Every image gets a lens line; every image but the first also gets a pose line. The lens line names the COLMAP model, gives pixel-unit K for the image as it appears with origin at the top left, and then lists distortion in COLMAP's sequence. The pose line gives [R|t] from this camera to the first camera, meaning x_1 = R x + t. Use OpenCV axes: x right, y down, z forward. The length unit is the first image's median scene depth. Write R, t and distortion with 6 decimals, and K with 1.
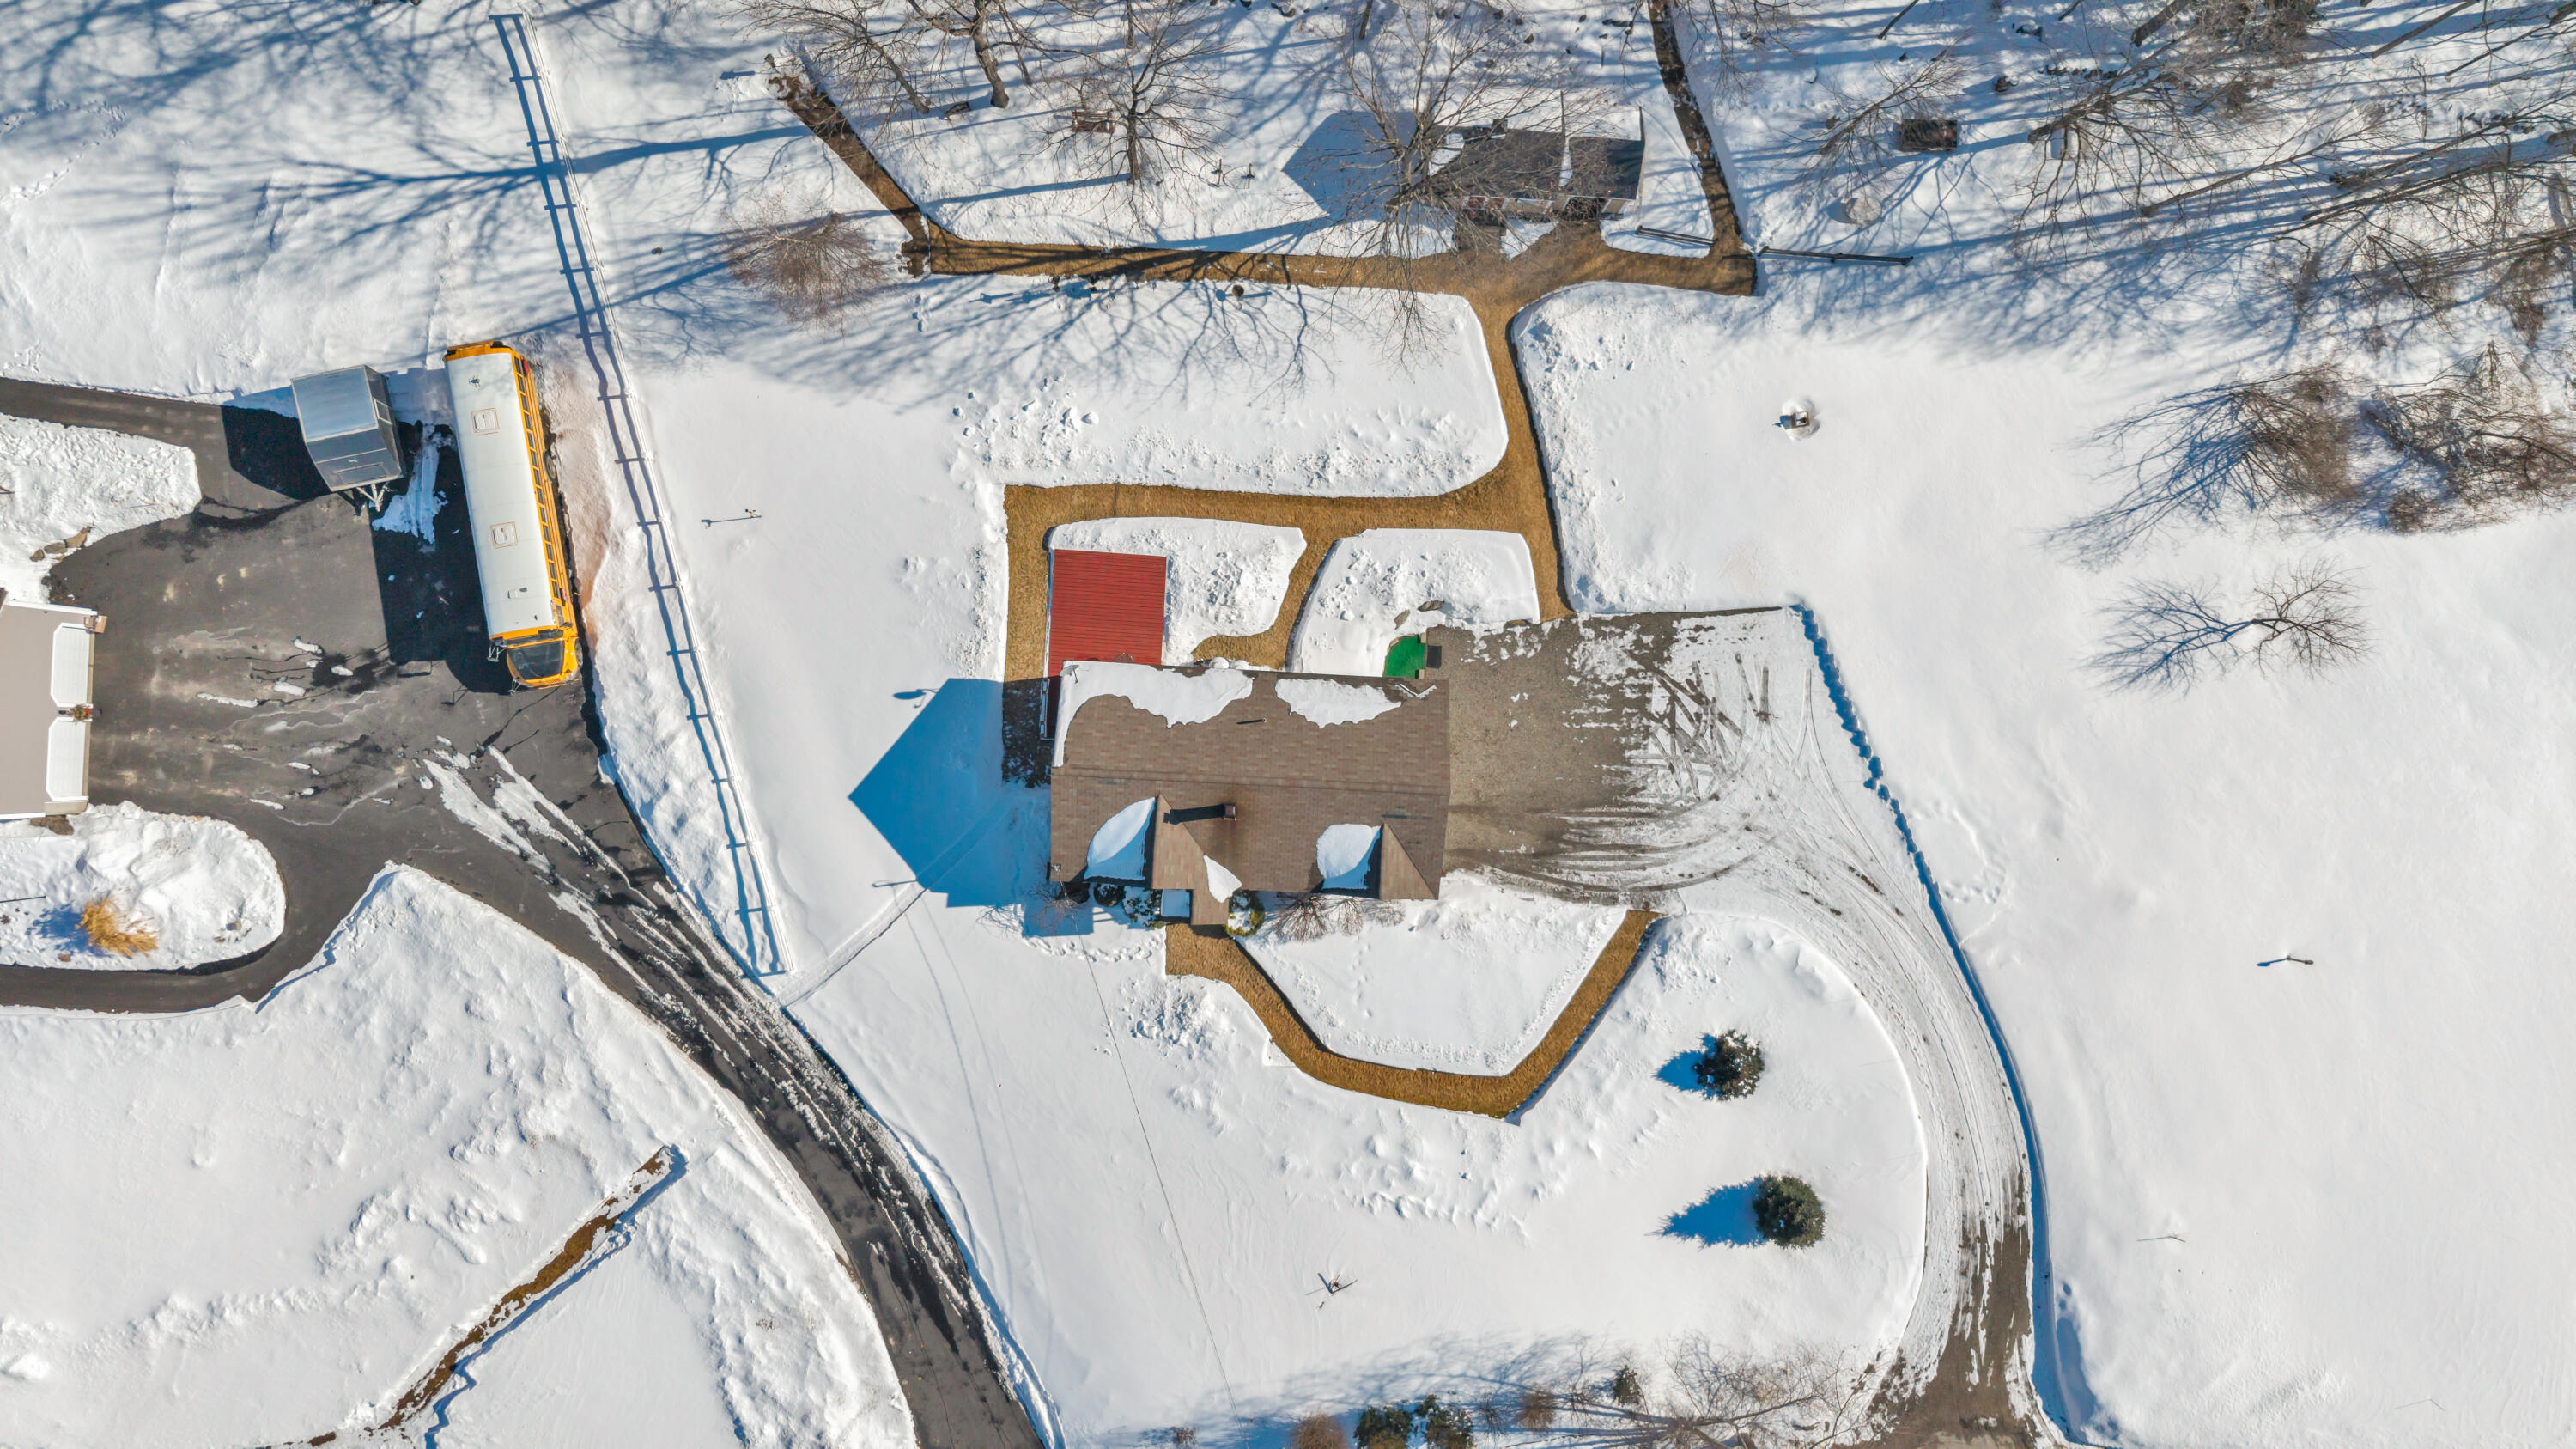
lens RADIAL K [[1728.2, 0, 1278.1], [0, 1728.2, 733.3], [0, 0, 1]] dist [0.030410, -0.034336]
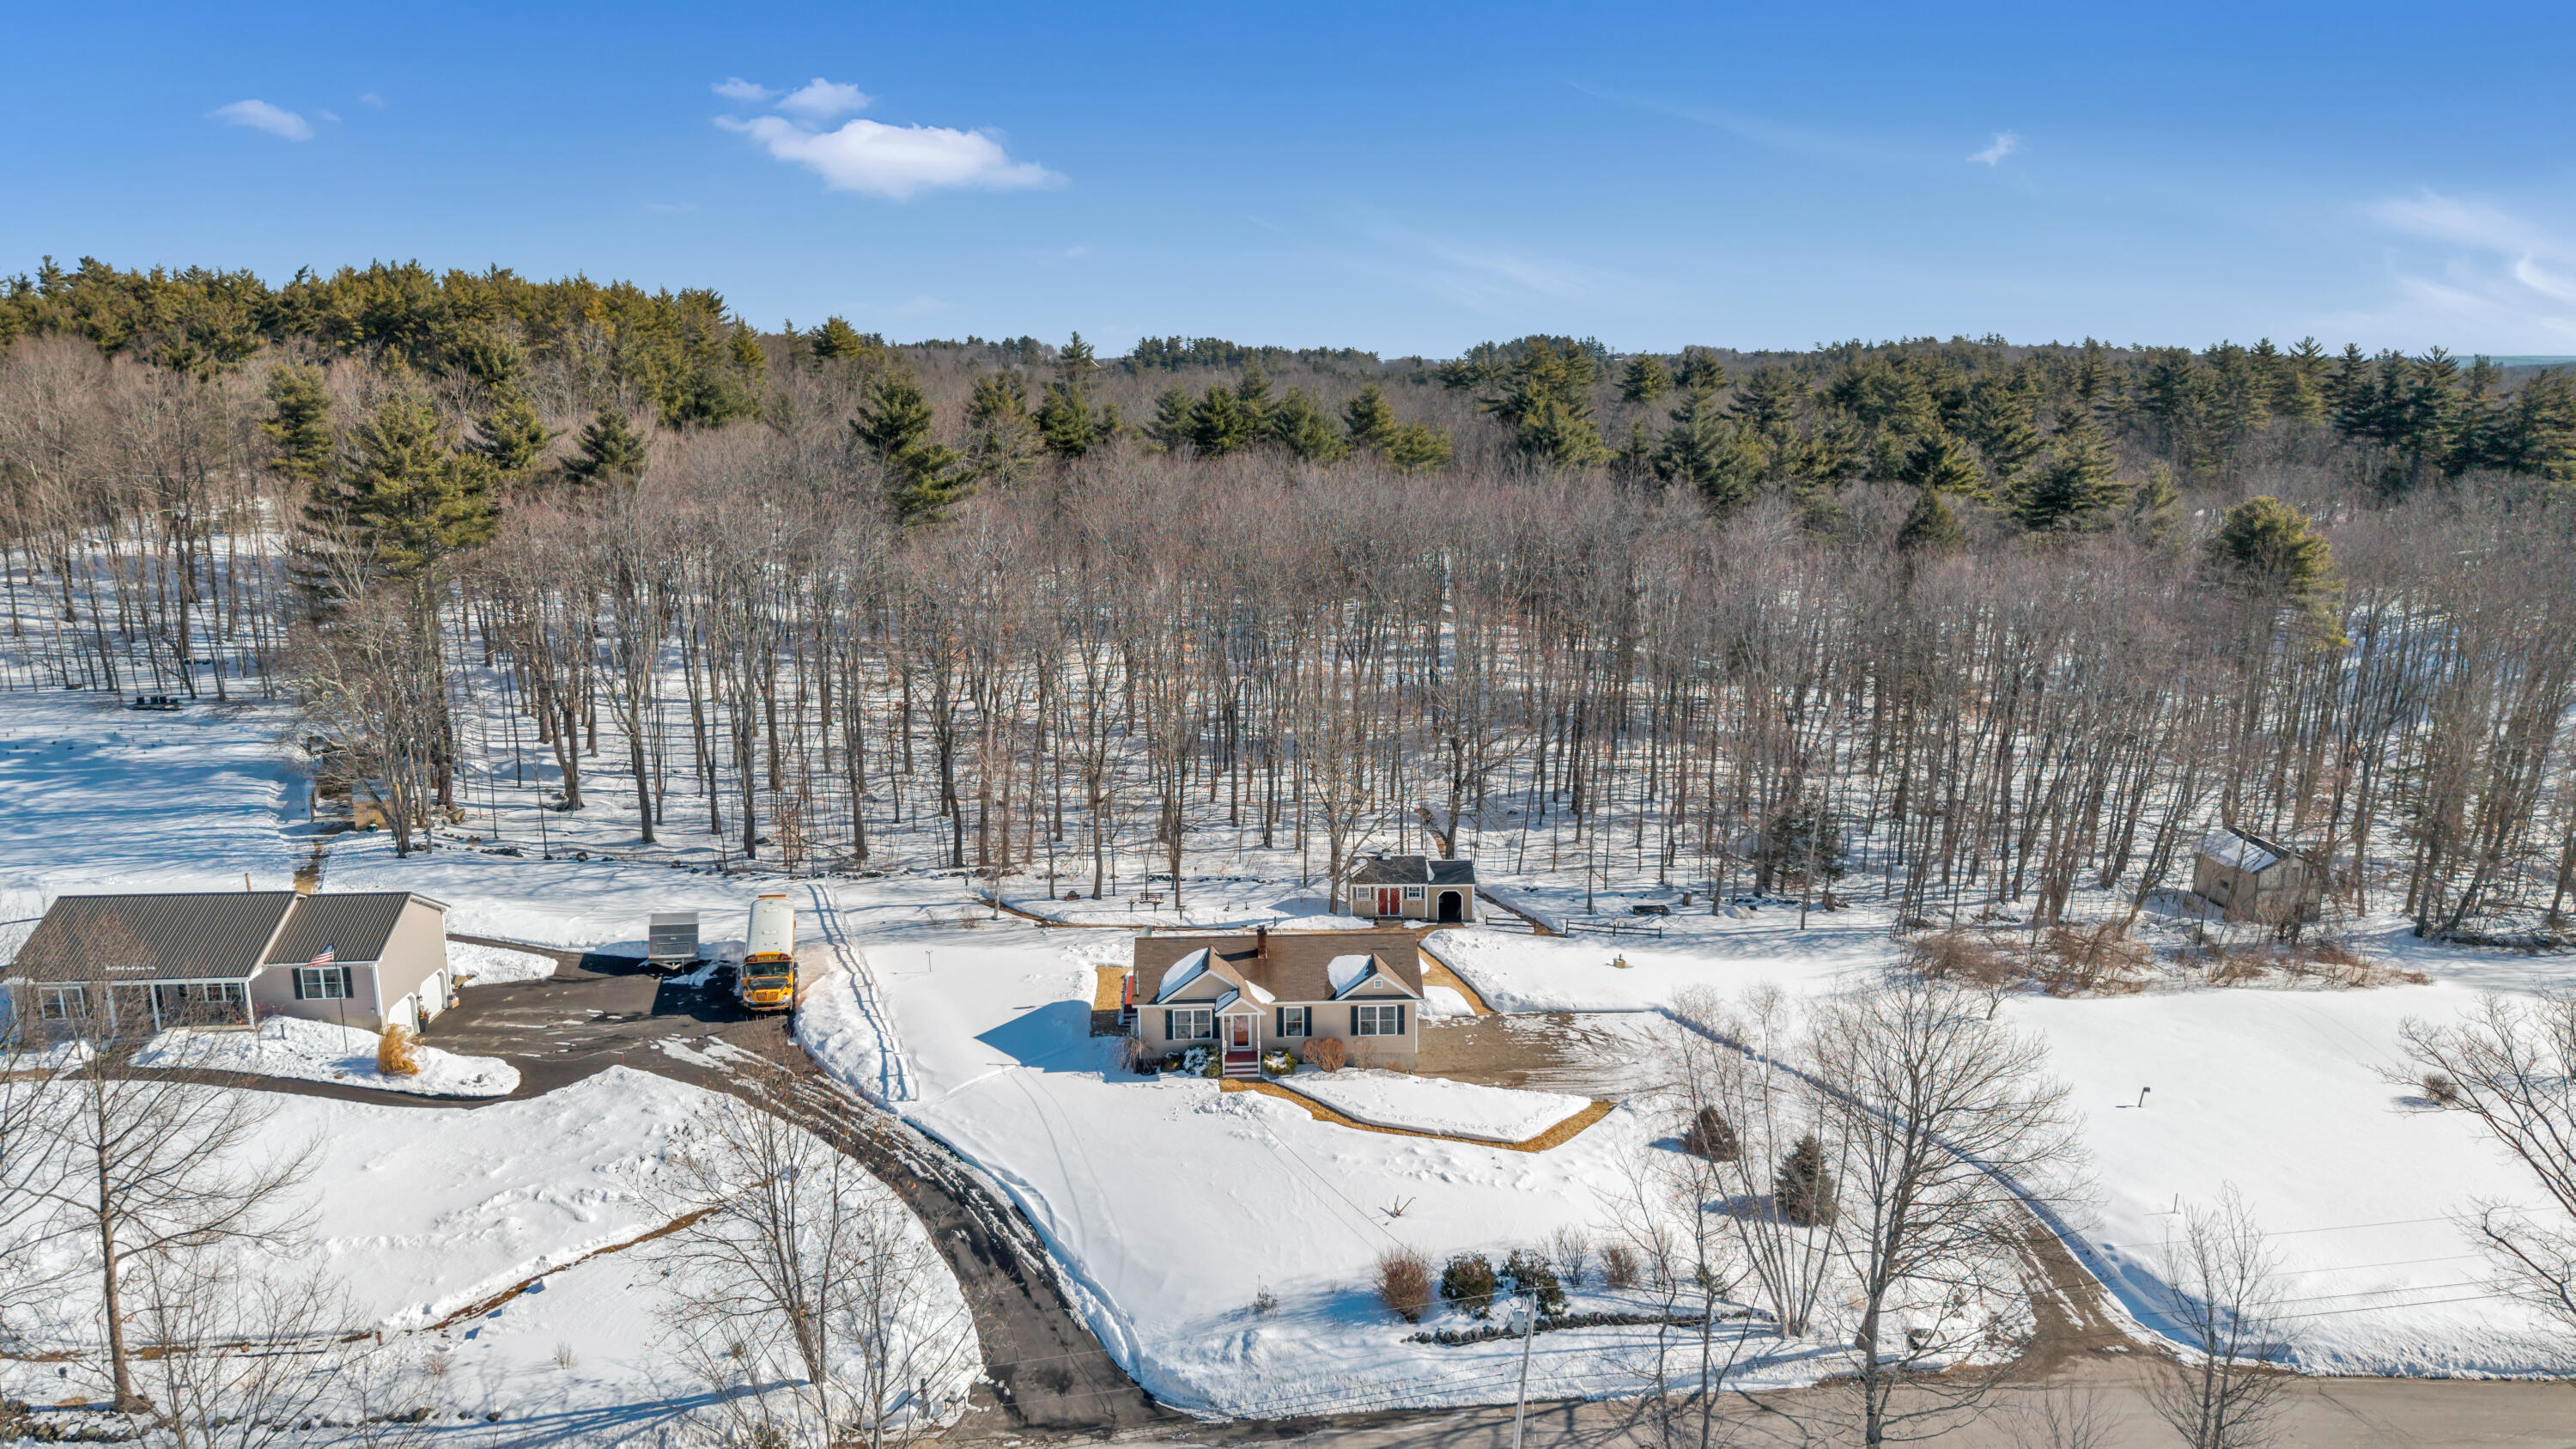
lens RADIAL K [[1728.2, 0, 1280.9], [0, 1728.2, 701.0], [0, 0, 1]] dist [0.030410, -0.034336]
pose [[0.995716, -0.051127, 0.077040, -0.101913], [0.086020, 0.206672, -0.974622, 1.266372], [0.033907, 0.977074, 0.210184, 0.468509]]
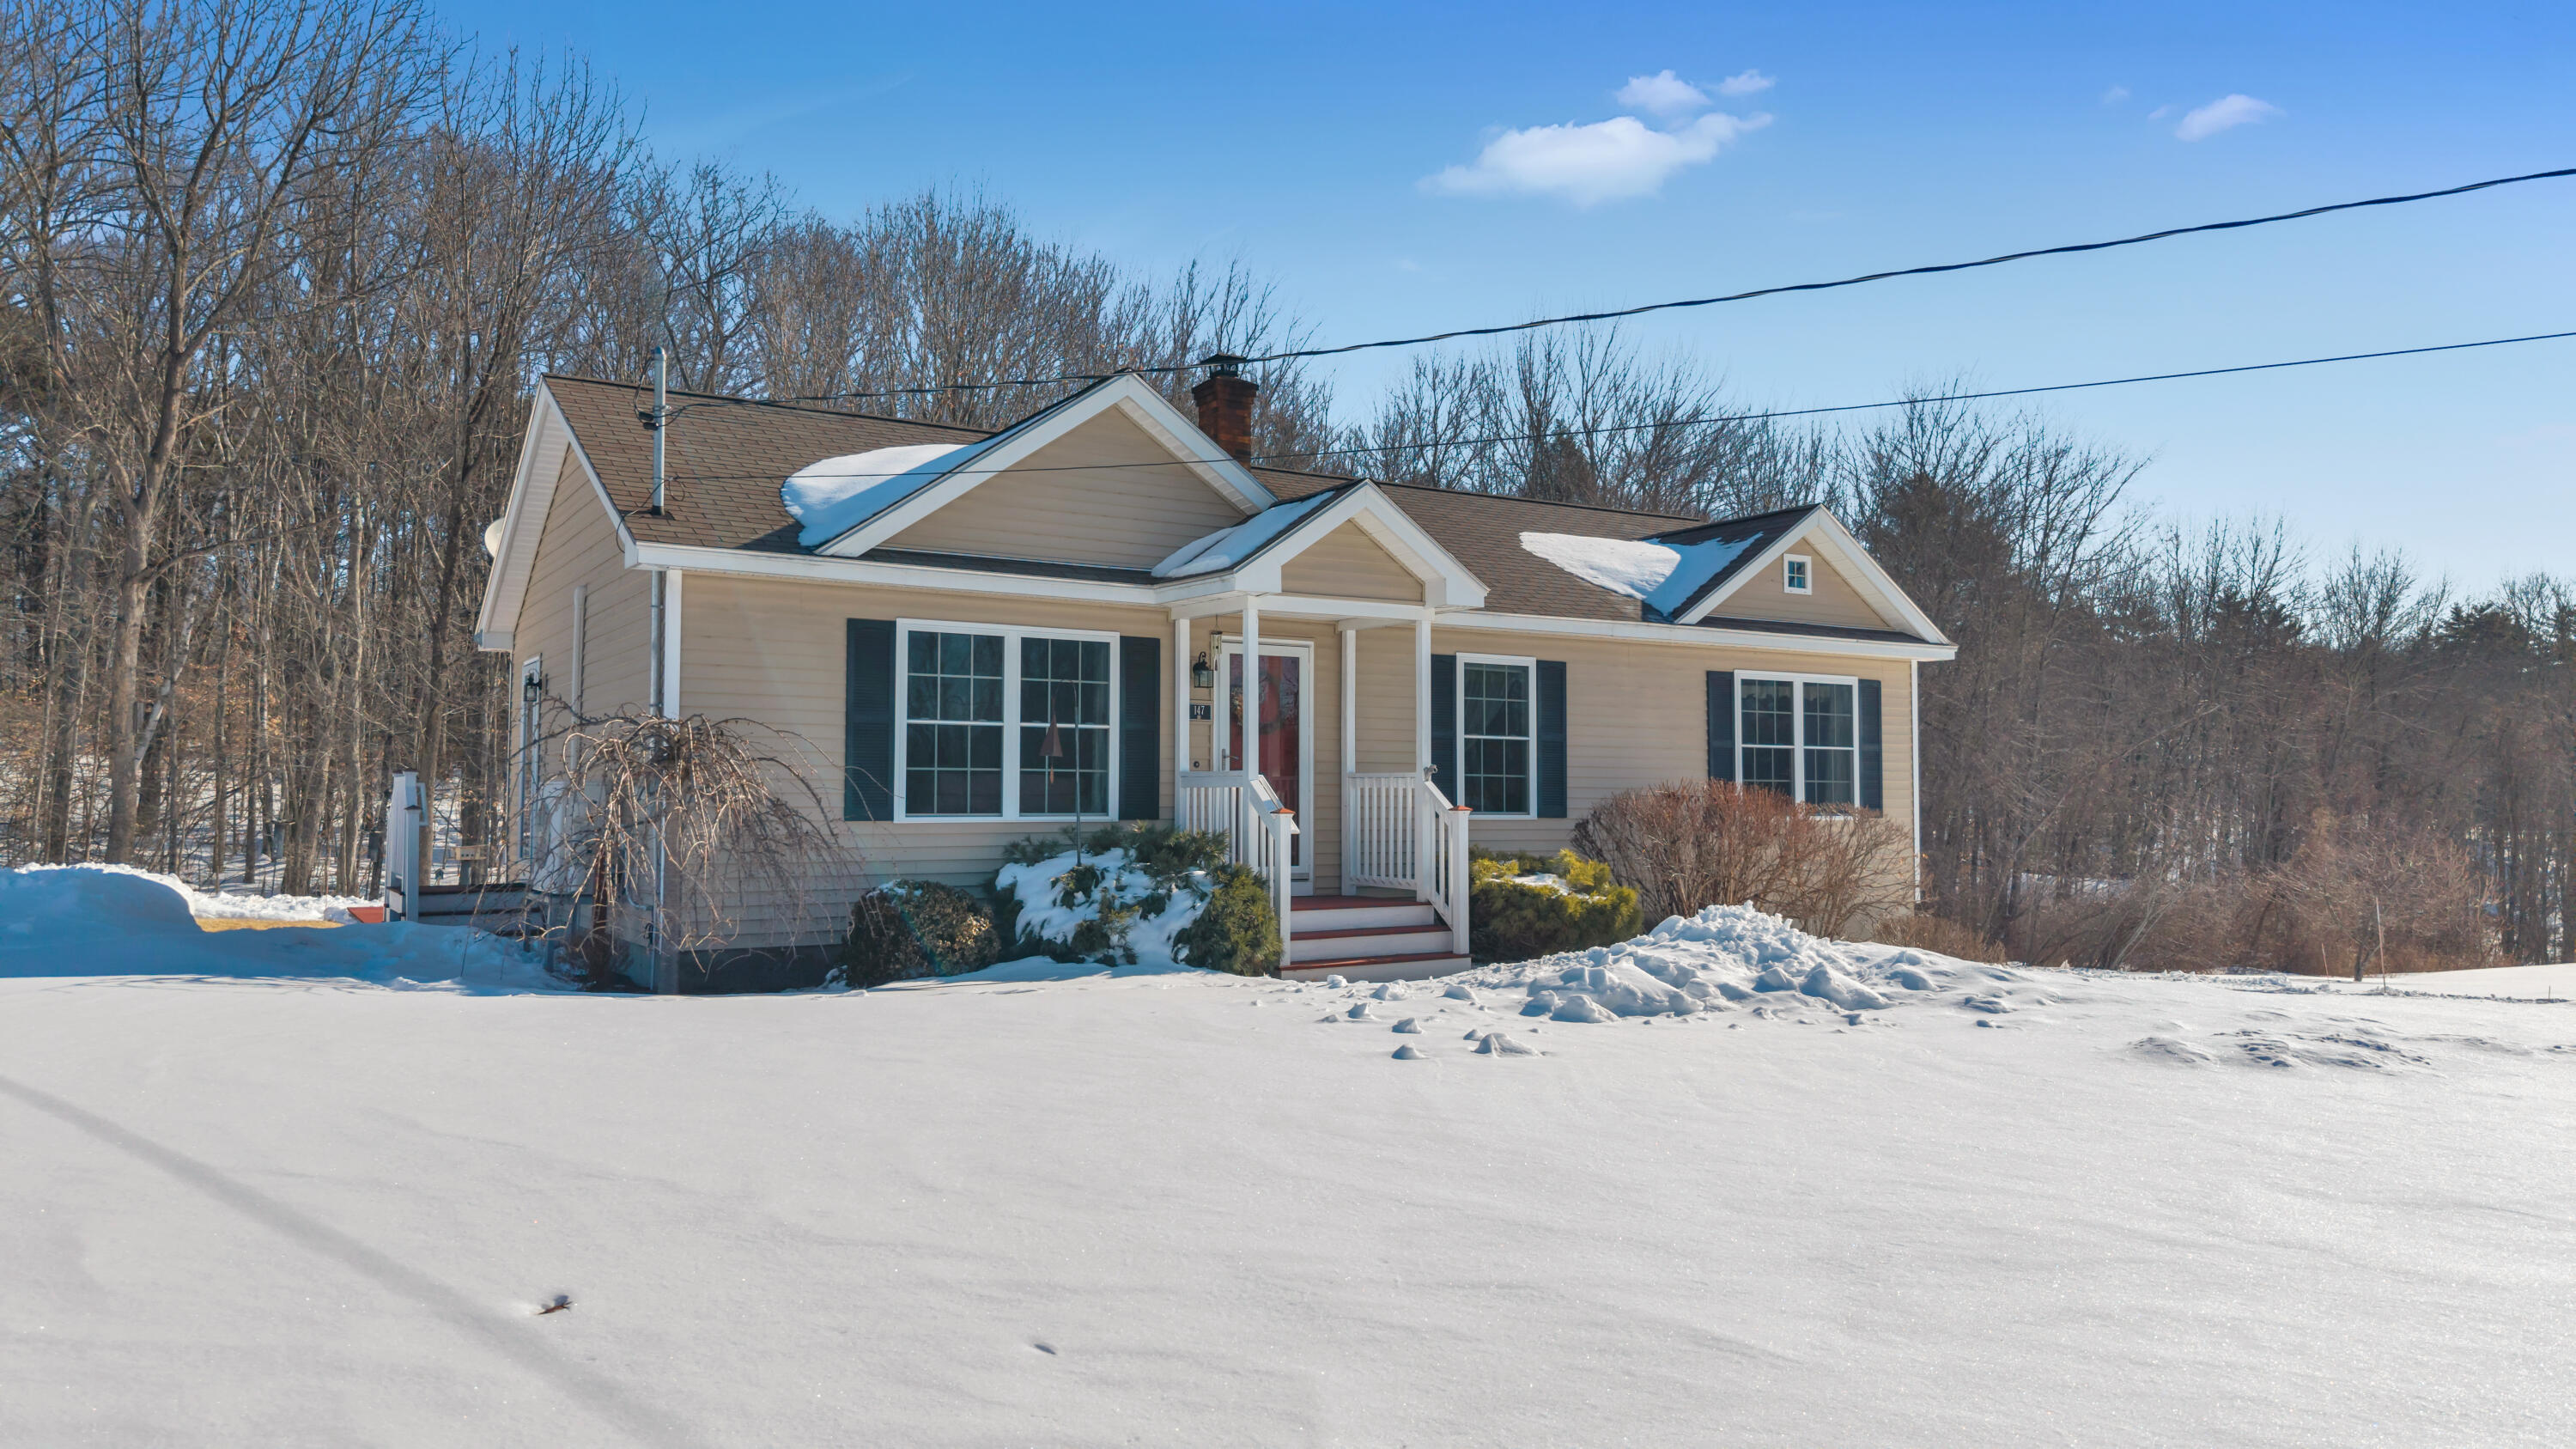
lens RADIAL K [[1728.2, 0, 1276.6], [0, 1728.2, 722.8], [0, 0, 1]] dist [0.030410, -0.034336]
pose [[0.820174, 0.006541, 0.572077, -0.172680], [0.571931, -0.034690, -0.819568, 0.264921], [0.014485, 0.999377, -0.032193, 0.969853]]
